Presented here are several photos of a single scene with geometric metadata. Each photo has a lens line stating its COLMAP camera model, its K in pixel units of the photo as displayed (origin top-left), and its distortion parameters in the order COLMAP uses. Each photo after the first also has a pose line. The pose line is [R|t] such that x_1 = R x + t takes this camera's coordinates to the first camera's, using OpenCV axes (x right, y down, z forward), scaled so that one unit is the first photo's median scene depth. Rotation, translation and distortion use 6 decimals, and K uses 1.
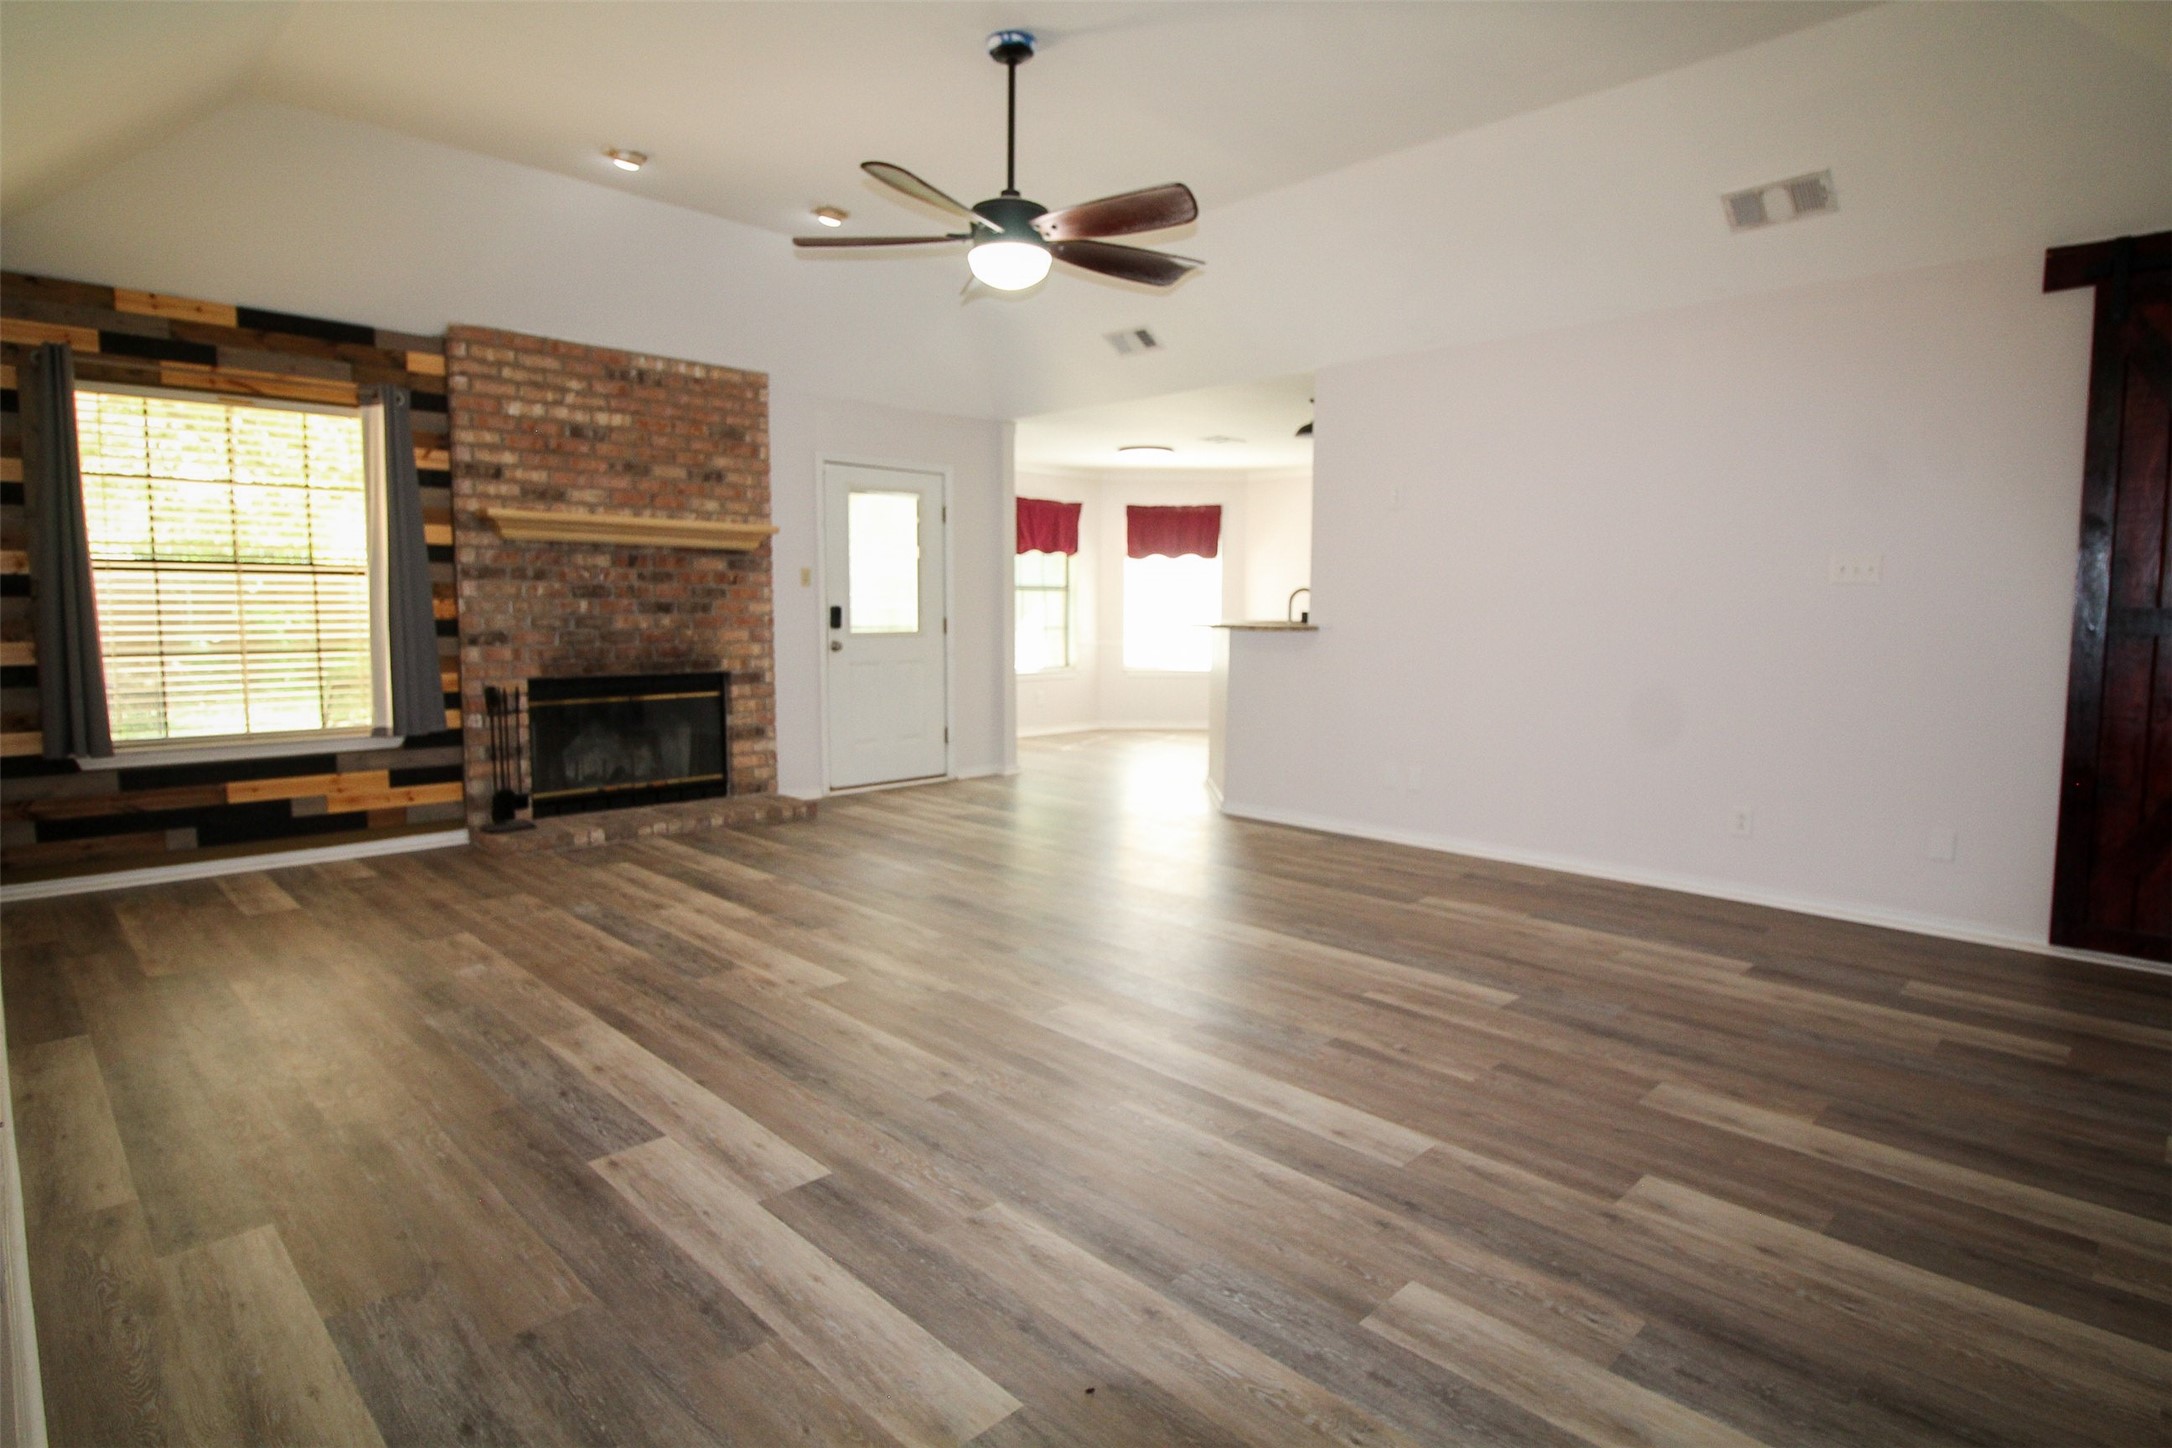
lens RADIAL K [[1133.6, 0, 1090.3], [0, 1133.6, 712.6], [0, 0, 1]] dist [0.008925, -0.016325]
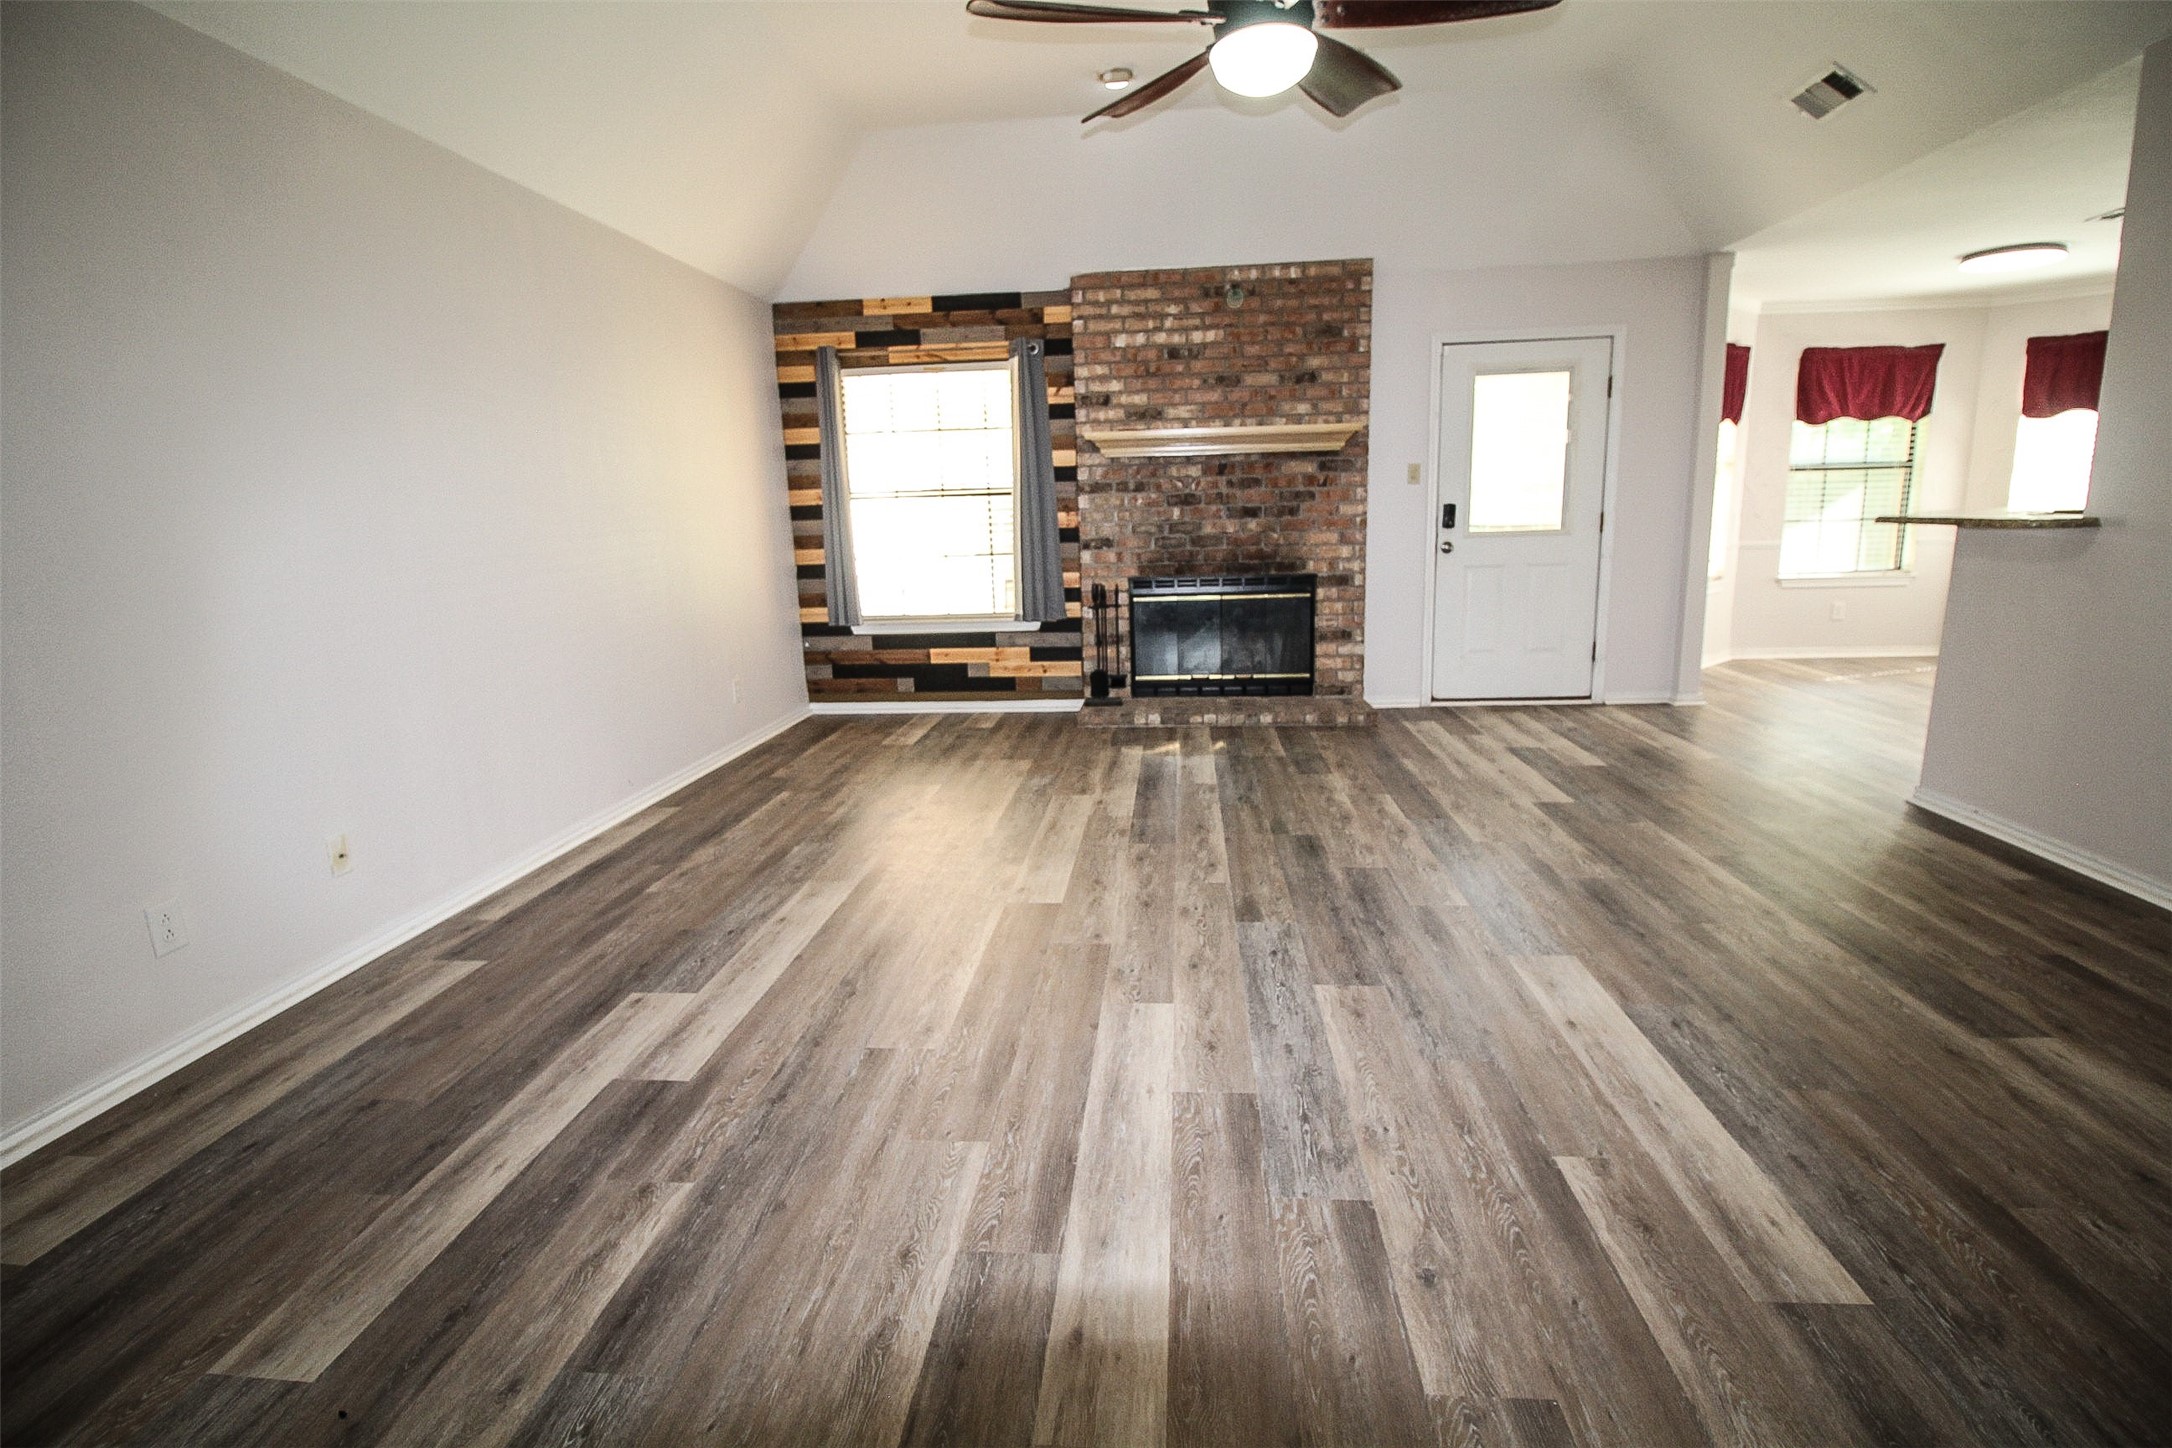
lens RADIAL K [[1001.5, 0, 1090.4], [0, 1001.5, 710.7], [0, 0, 1]] dist [0.000453, -0.014423]
pose [[0.642054, 0.124341, -0.756509, 0.277707], [-0.037159, 0.990648, 0.131287, -0.028167], [0.765759, -0.056182, 0.640670, 0.297409]]
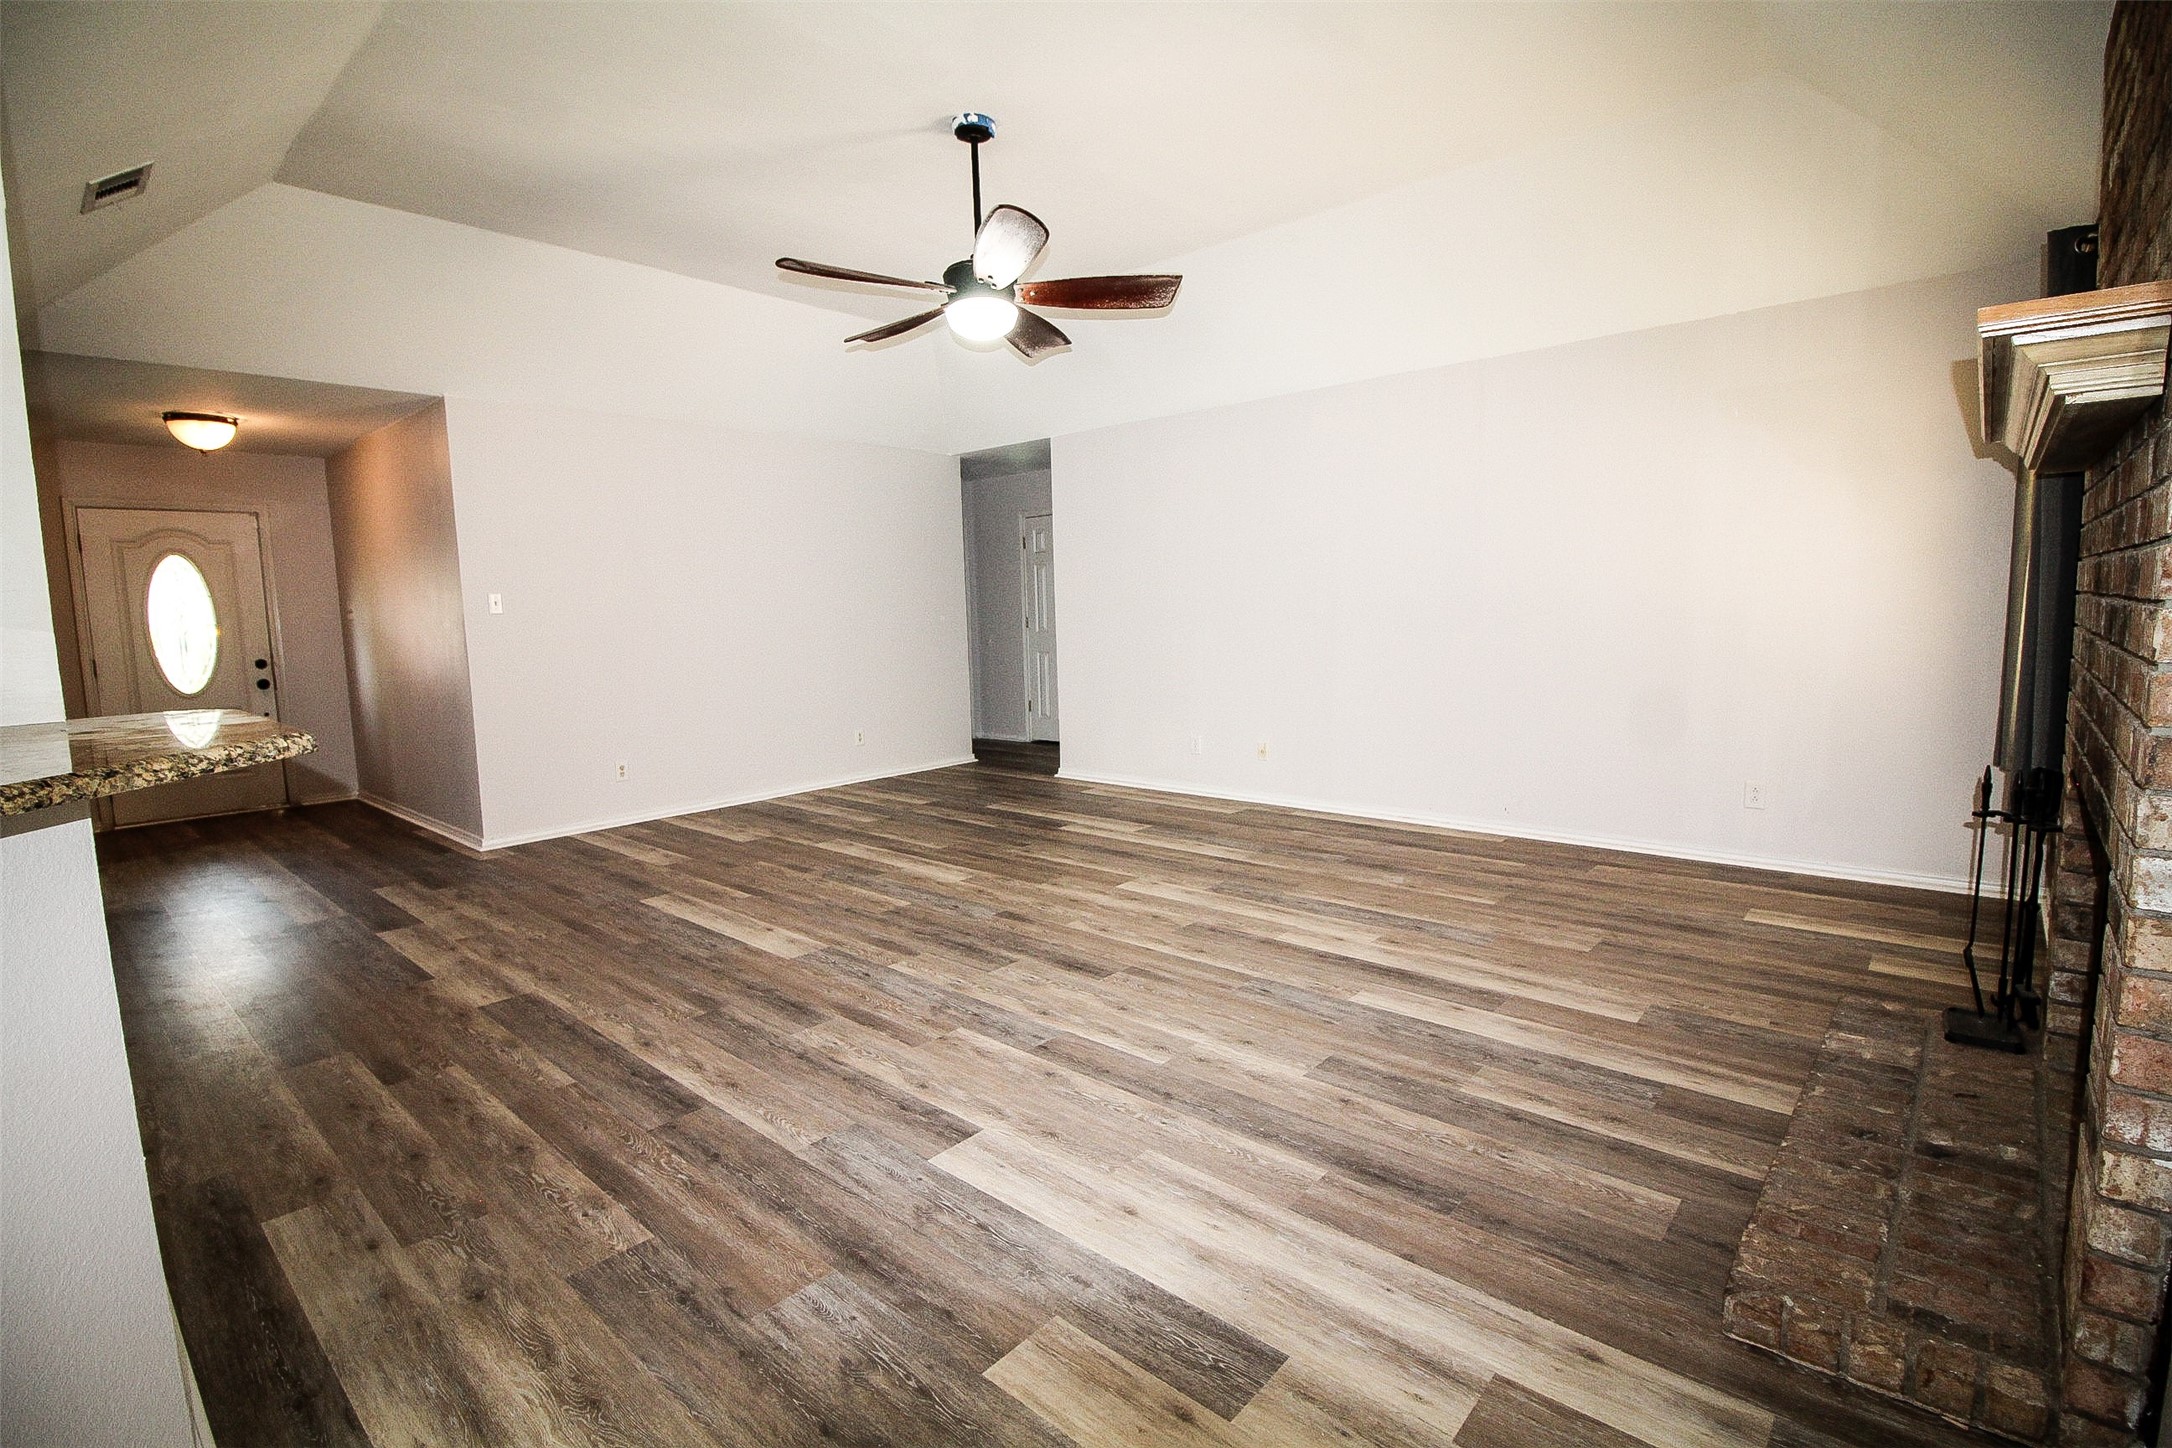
lens RADIAL K [[1001.5, 0, 1090.4], [0, 1001.5, 710.7], [0, 0, 1]] dist [0.000453, -0.014423]
pose [[-0.998019, 0.025704, -0.057427, -0.074108], [0.013980, 0.980520, 0.195920, -0.137163], [0.061344, 0.194729, -0.978937, 1.362850]]
